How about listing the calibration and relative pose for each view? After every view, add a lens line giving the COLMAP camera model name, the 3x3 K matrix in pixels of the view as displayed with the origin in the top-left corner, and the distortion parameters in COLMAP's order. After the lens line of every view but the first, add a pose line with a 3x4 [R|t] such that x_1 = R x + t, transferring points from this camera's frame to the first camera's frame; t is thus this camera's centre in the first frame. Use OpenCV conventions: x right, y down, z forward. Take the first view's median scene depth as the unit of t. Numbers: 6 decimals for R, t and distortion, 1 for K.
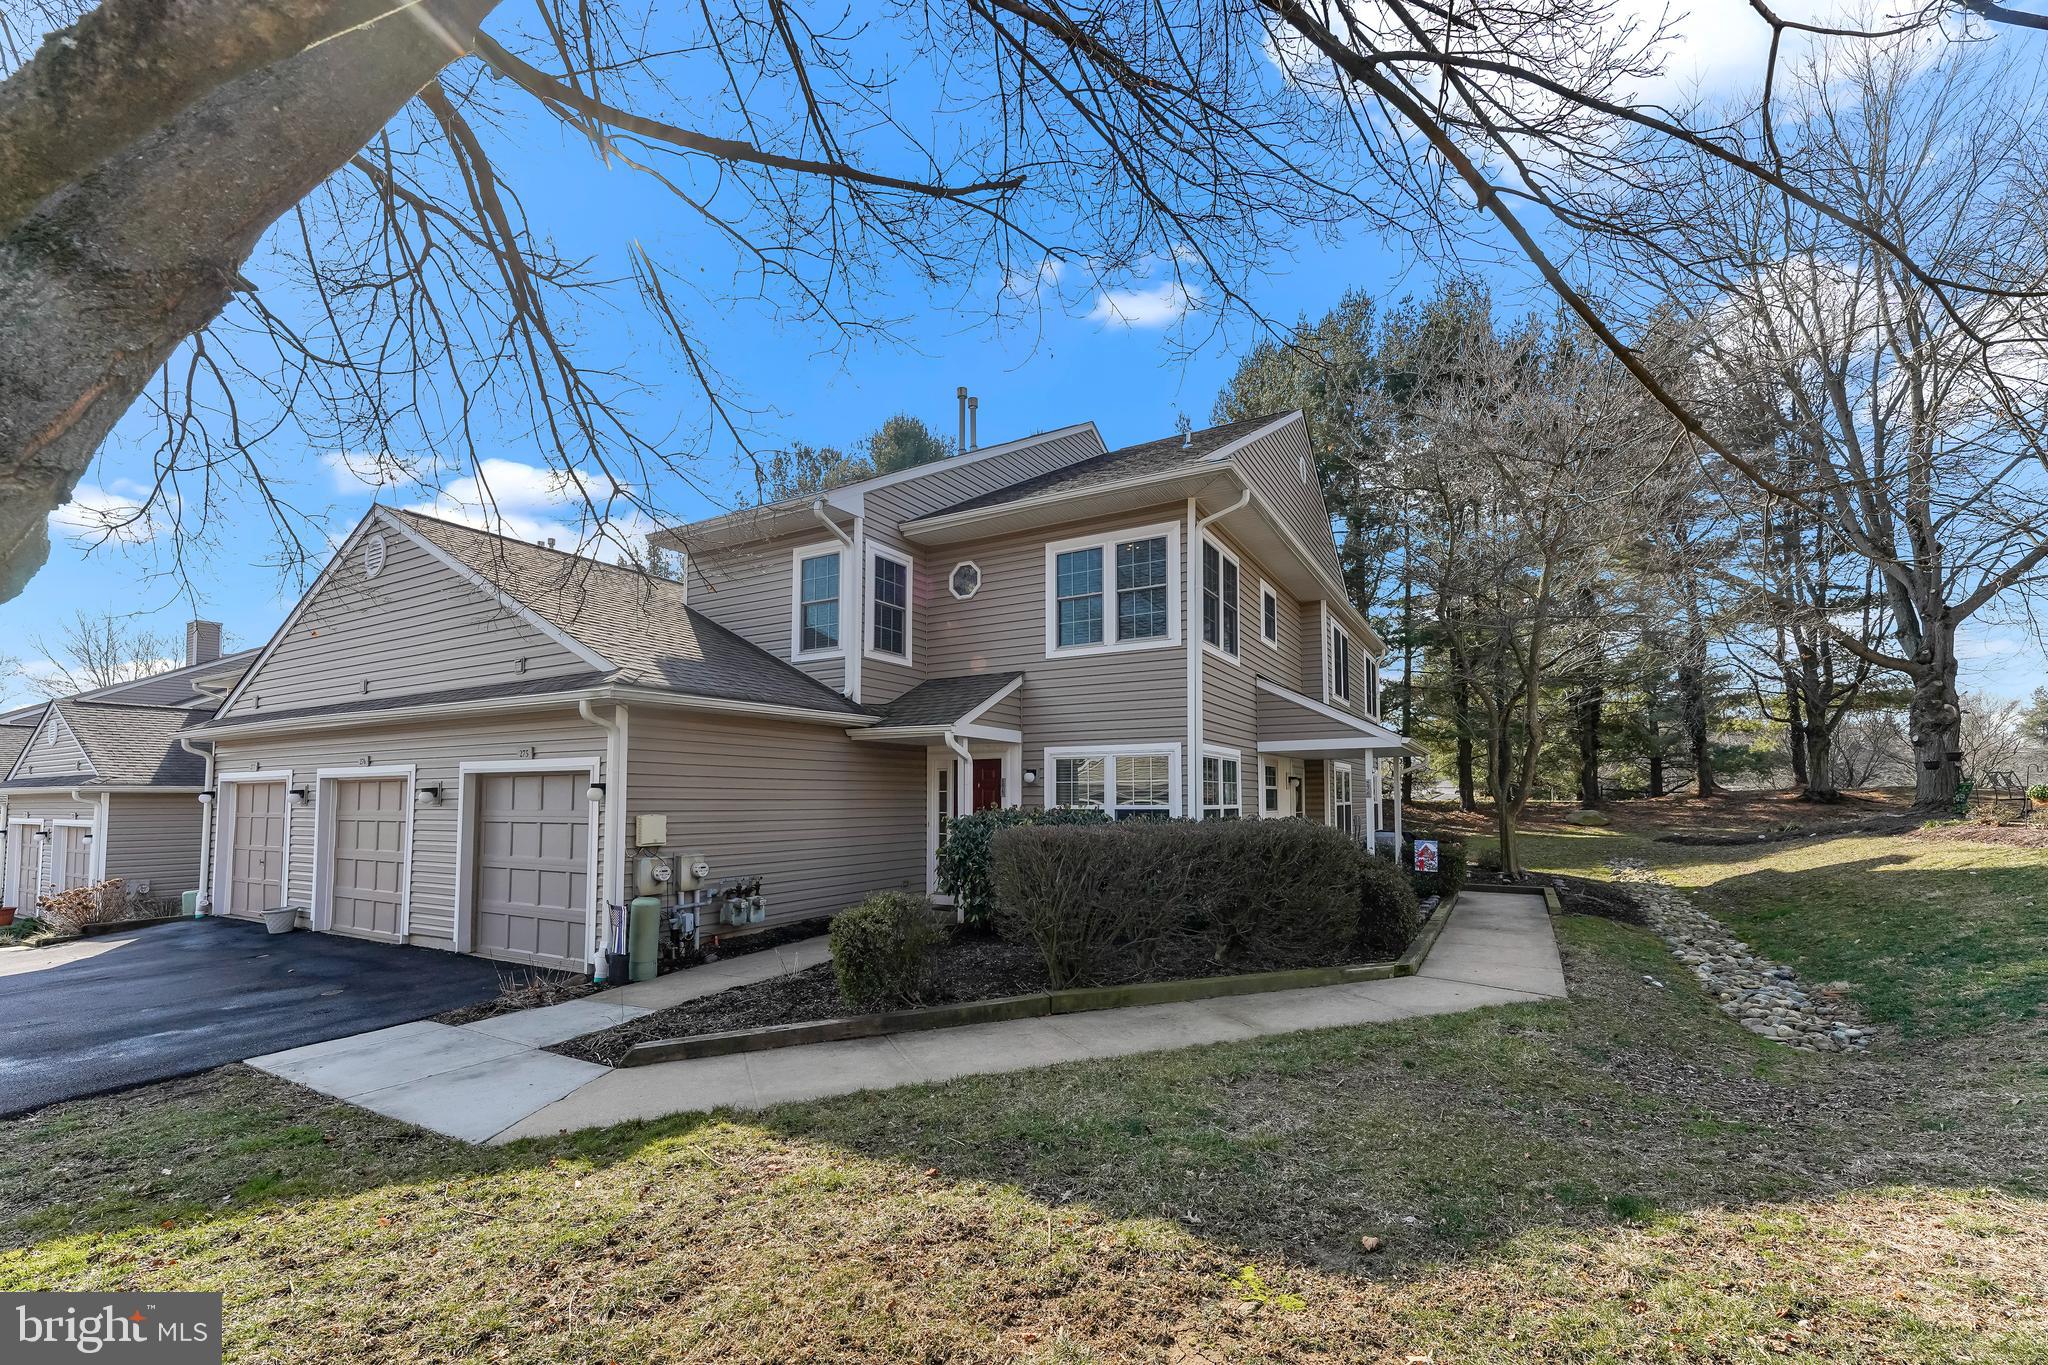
lens RADIAL K [[833.6, 0, 1026.5], [0, 833.6, 699.6], [0, 0, 1]] dist [0.003973, 0.000506]
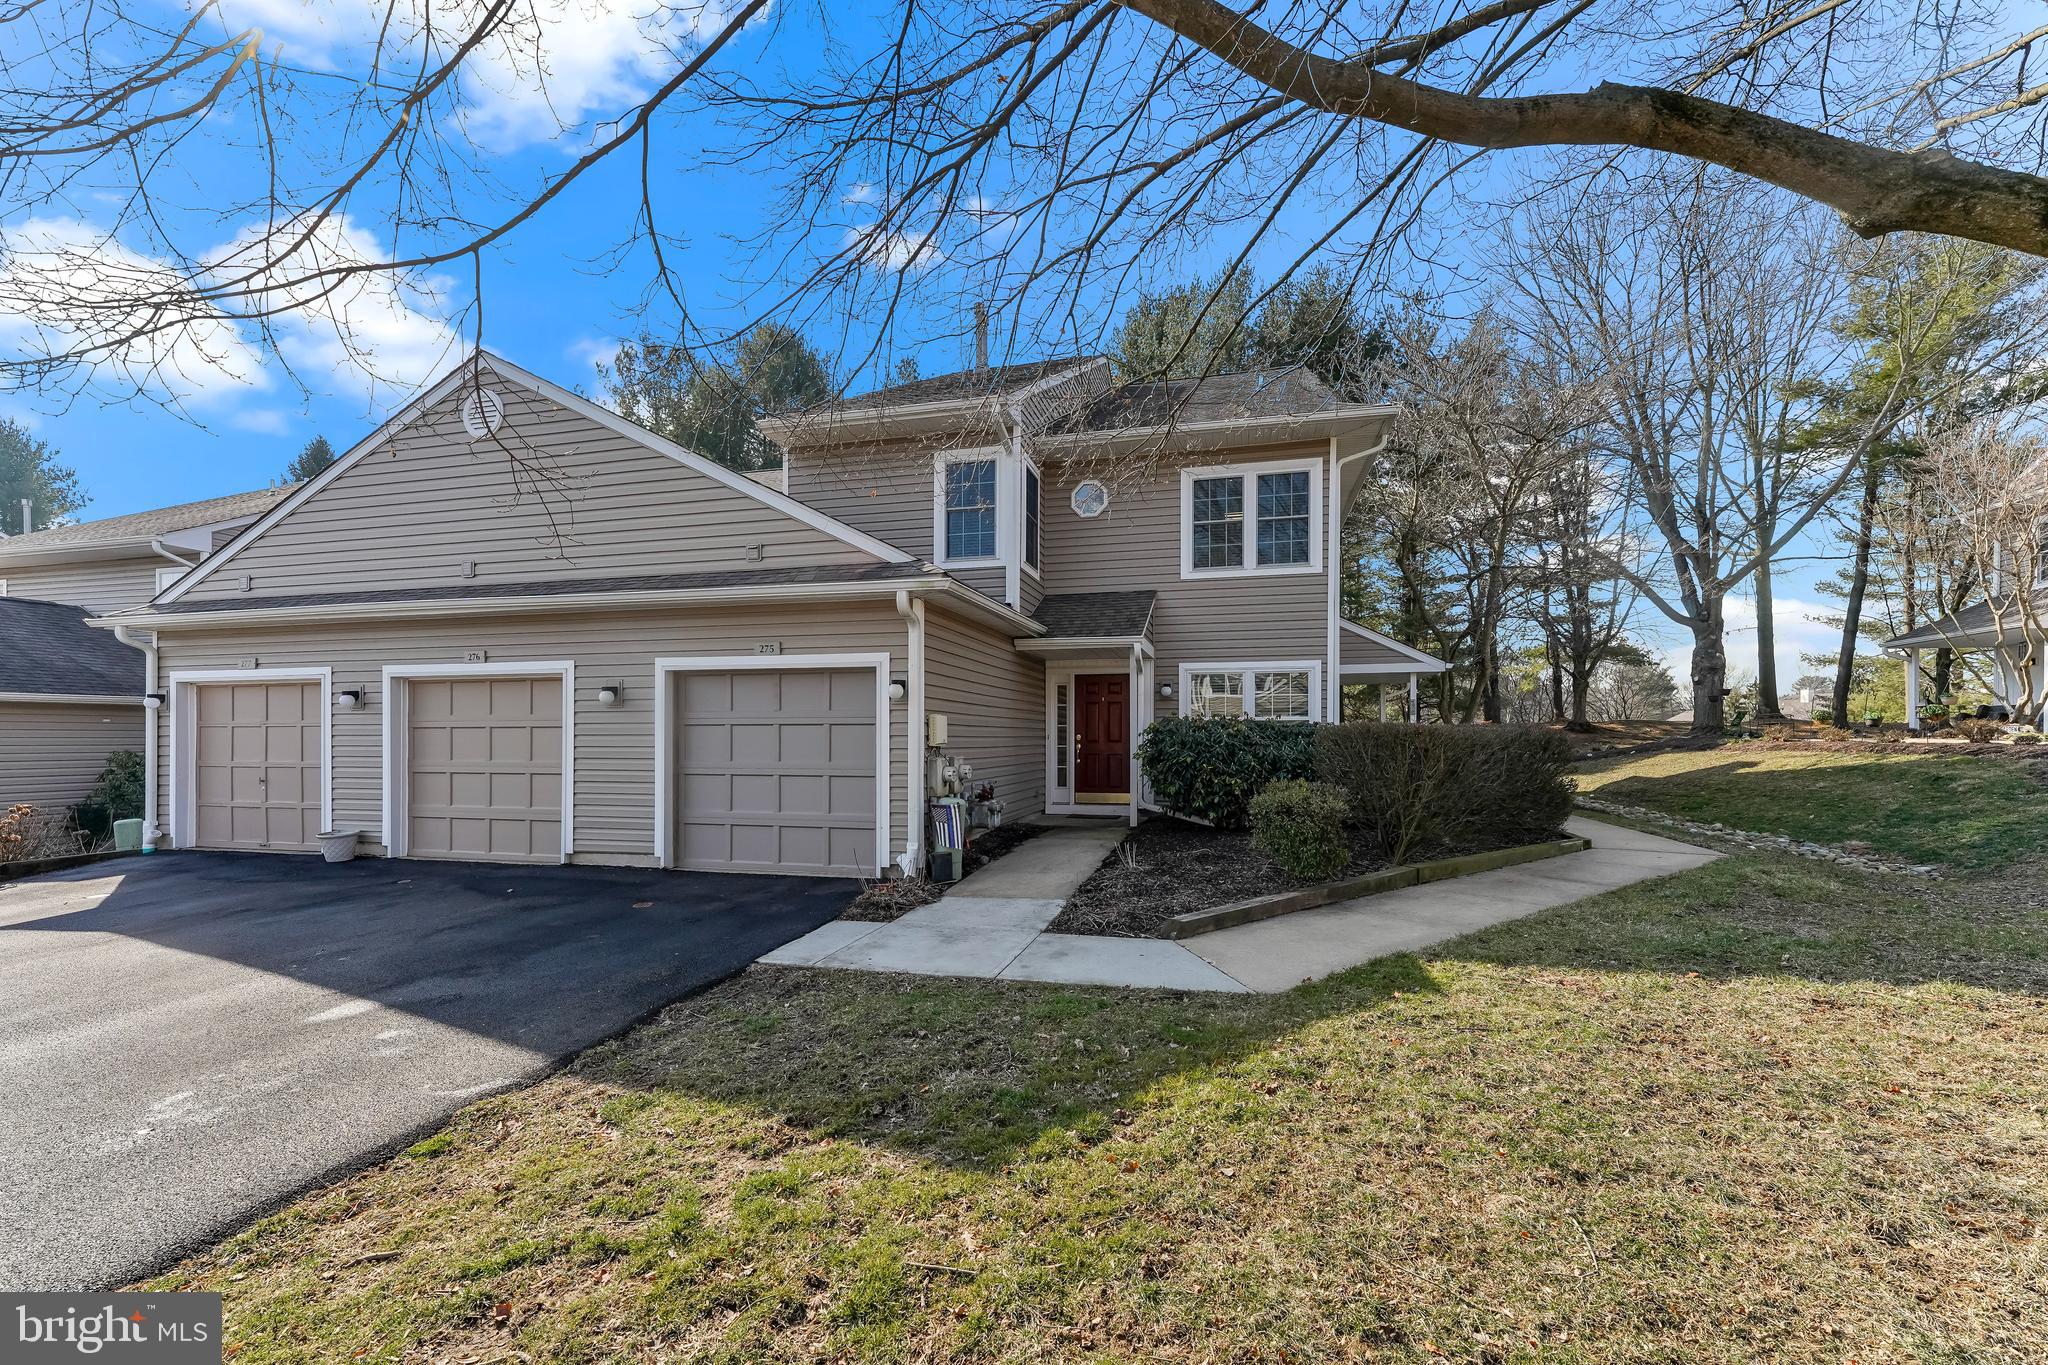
lens RADIAL K [[827.2, 0, 1024.0], [0, 827.2, 682.5], [0, 0, 1]] dist [0.002857, 0.000478]
pose [[0.965265, 0.019630, 0.260535, -0.467701], [-0.033390, 0.998265, 0.048493, 0.039535], [-0.259131, -0.055508, 0.964246, 0.038756]]
